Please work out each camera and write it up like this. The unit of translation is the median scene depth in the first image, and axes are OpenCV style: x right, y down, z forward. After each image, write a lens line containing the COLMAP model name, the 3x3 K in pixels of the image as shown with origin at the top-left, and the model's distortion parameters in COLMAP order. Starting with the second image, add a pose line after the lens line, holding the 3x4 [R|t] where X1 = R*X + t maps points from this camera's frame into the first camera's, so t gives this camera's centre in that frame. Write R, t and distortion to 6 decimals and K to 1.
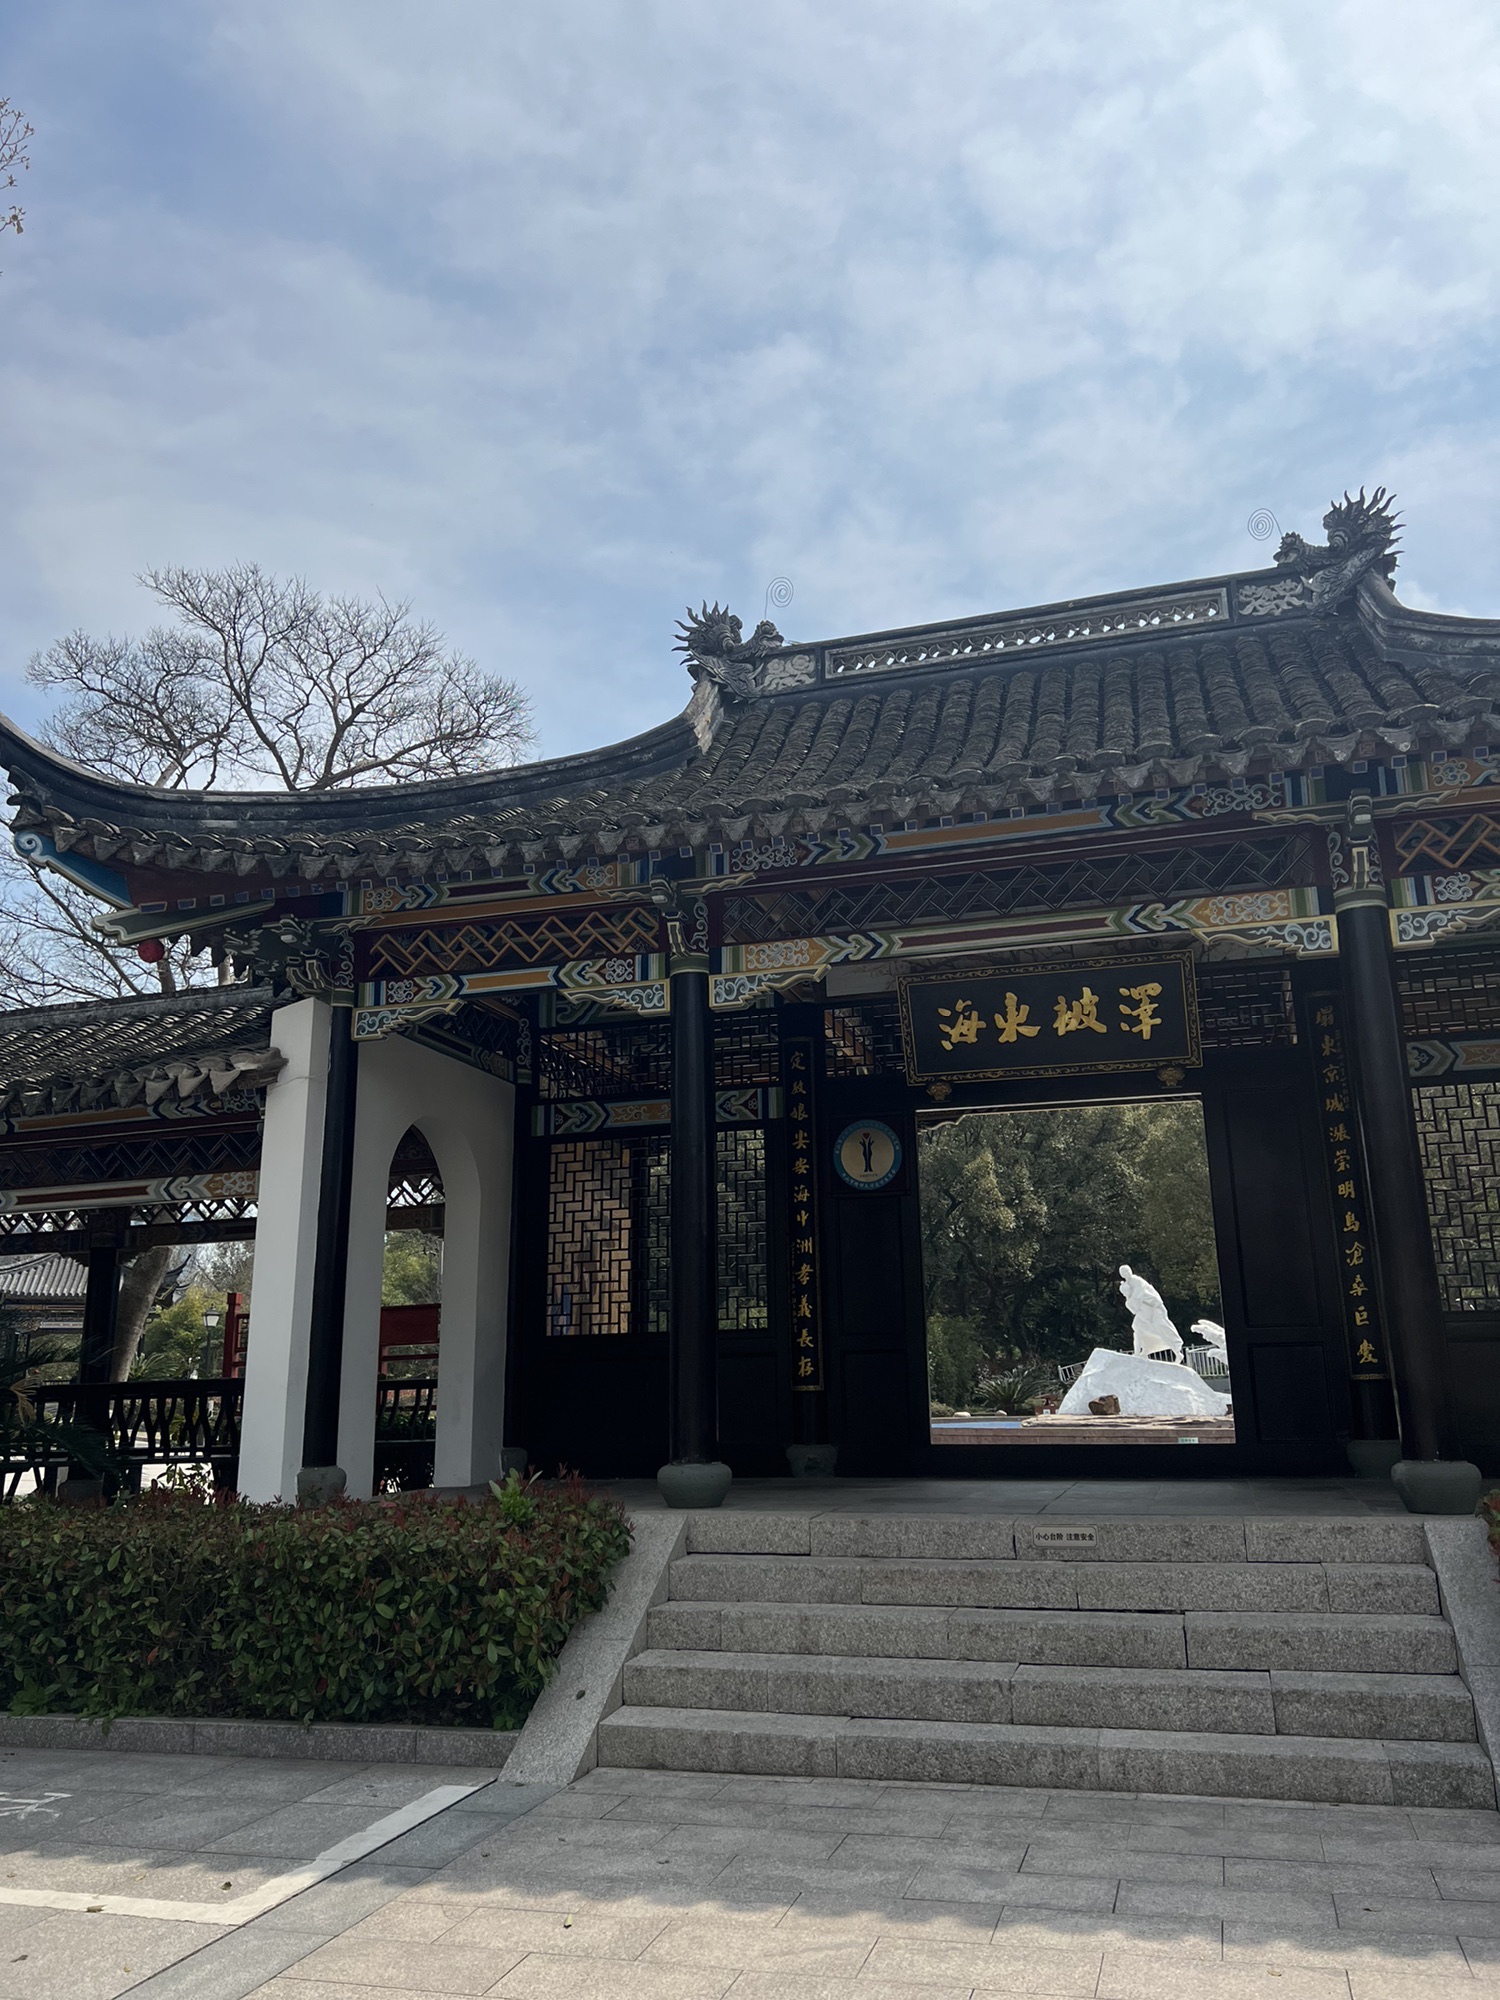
lens RADIAL K [[1505.8, 0, 747.2], [0, 1505.8, 1002.7], [0, 0, 1]] dist [0.001445, 0.000221]
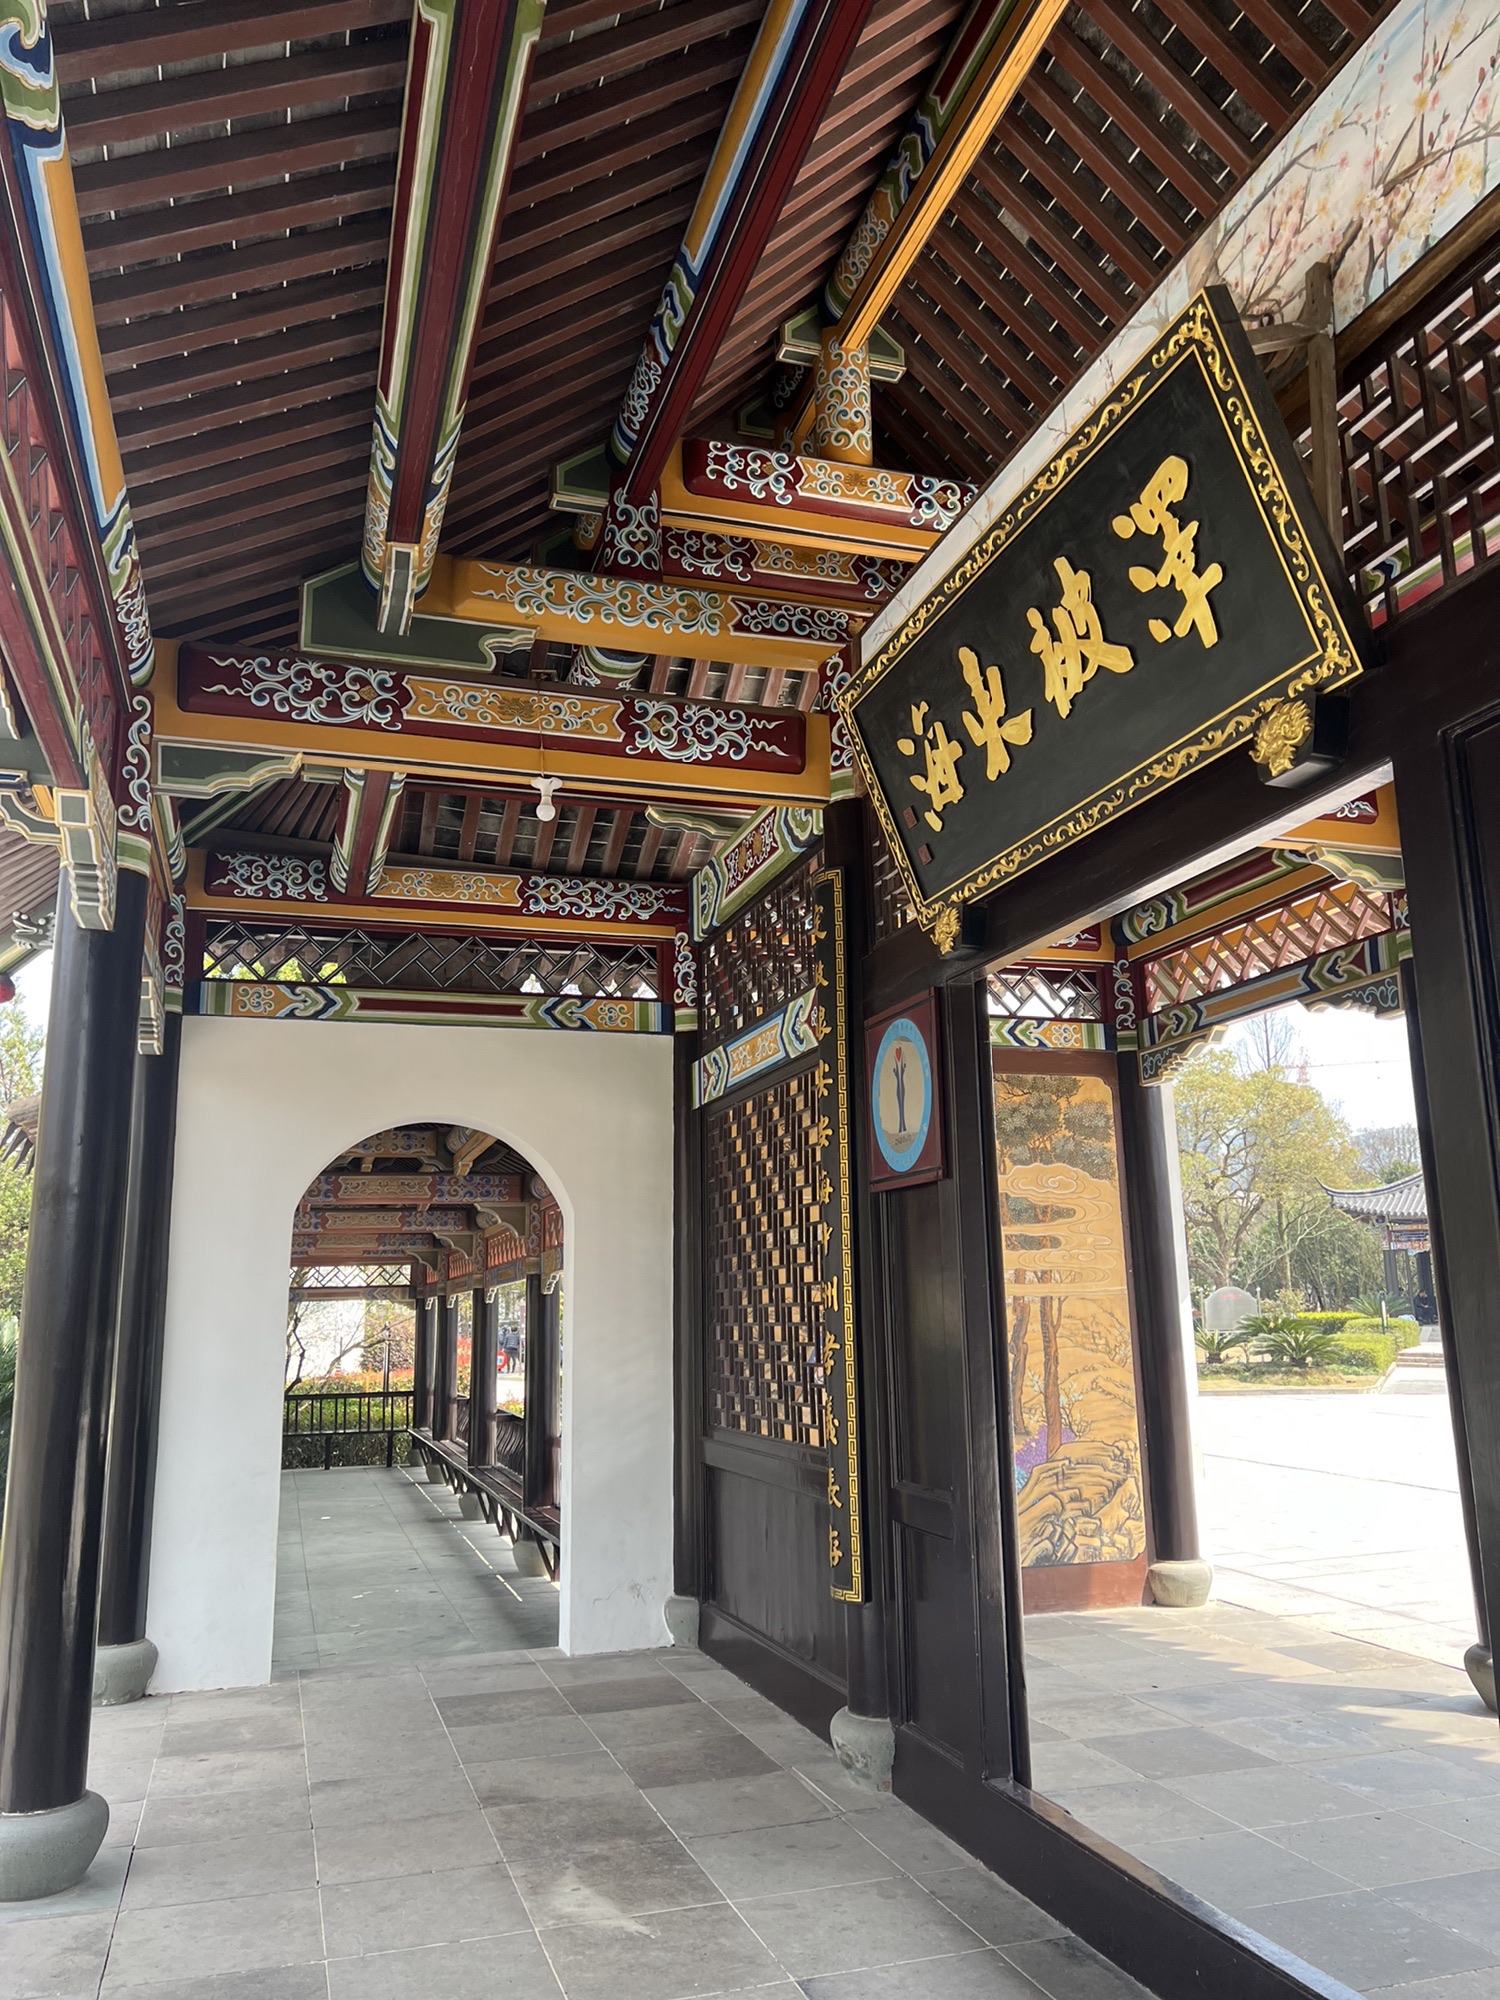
lens RADIAL K [[1505.8, 0, 751.9], [0, 1505.8, 991.4], [0, 0, 1]] dist [0.001445, 0.000221]
pose [[0.559005, -0.173508, -0.810807, 0.441581], [0.232698, 0.971391, -0.047440, 0.083575], [0.795842, -0.162154, 0.583388, 0.728905]]
